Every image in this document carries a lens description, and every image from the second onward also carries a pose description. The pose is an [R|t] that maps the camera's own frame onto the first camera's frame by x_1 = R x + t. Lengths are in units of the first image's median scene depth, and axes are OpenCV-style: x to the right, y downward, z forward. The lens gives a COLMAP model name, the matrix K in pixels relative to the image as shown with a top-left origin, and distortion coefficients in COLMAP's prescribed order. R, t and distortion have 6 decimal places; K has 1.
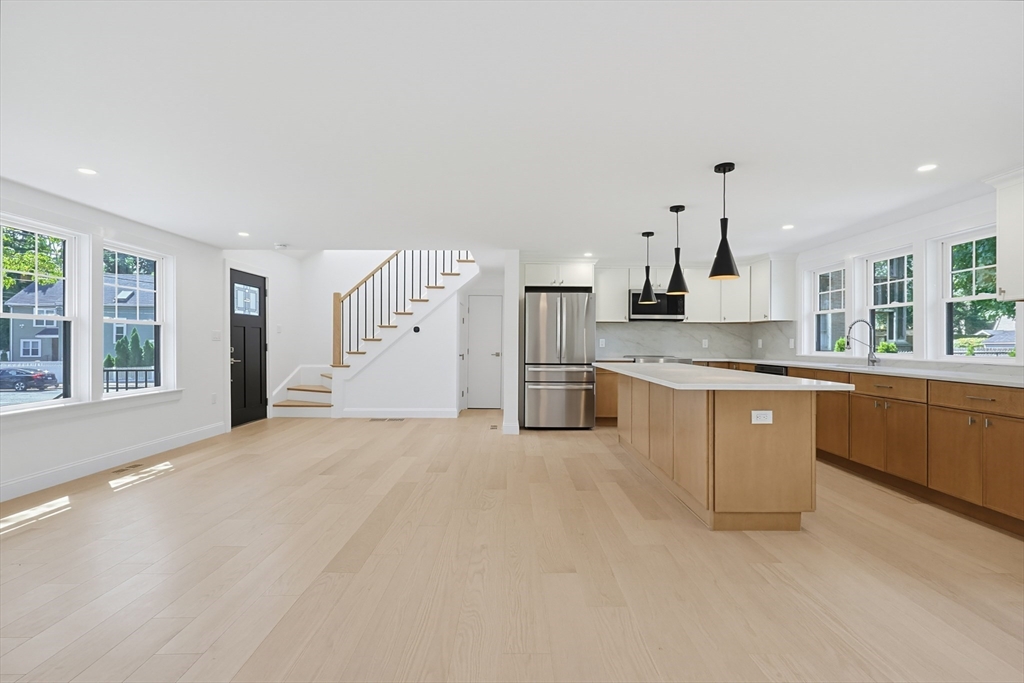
lens RADIAL K [[467.7, 0, 512.0], [0, 467.7, 341.5], [0, 0, 1]] dist [0.000905, 0.000018]
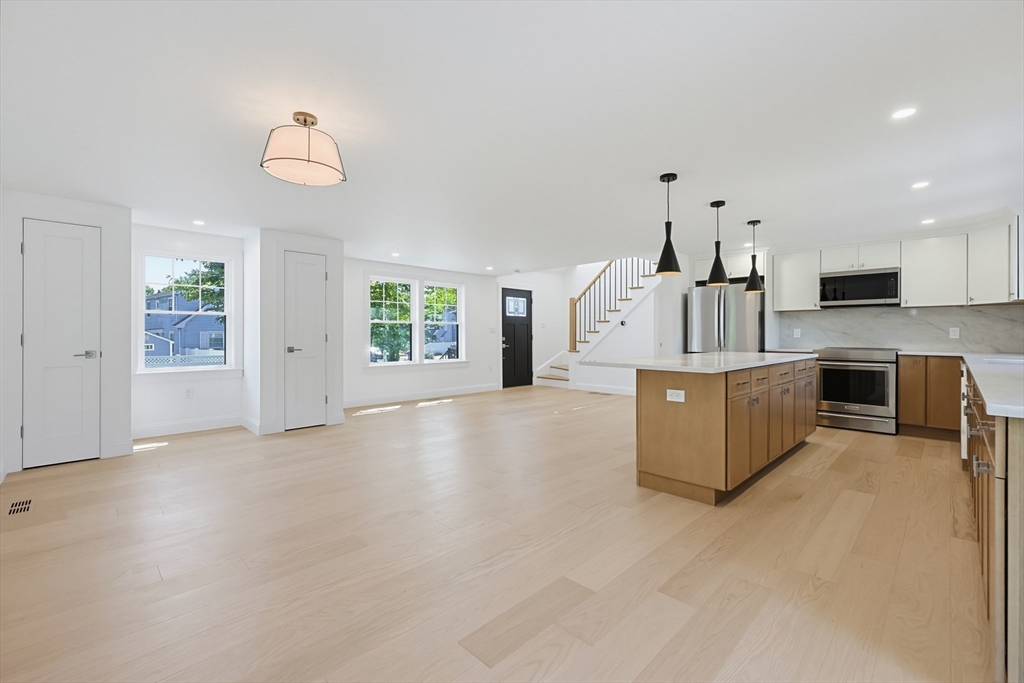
lens RADIAL K [[429.6, 0, 512.9], [0, 429.6, 335.3], [0, 0, 1]] dist [0.001412, 0.000264]
pose [[0.702280, -0.003024, -0.711895, 0.418704], [0.003320, 0.999994, -0.000972, 0.006530], [0.711893, -0.001681, 0.702285, -0.004560]]
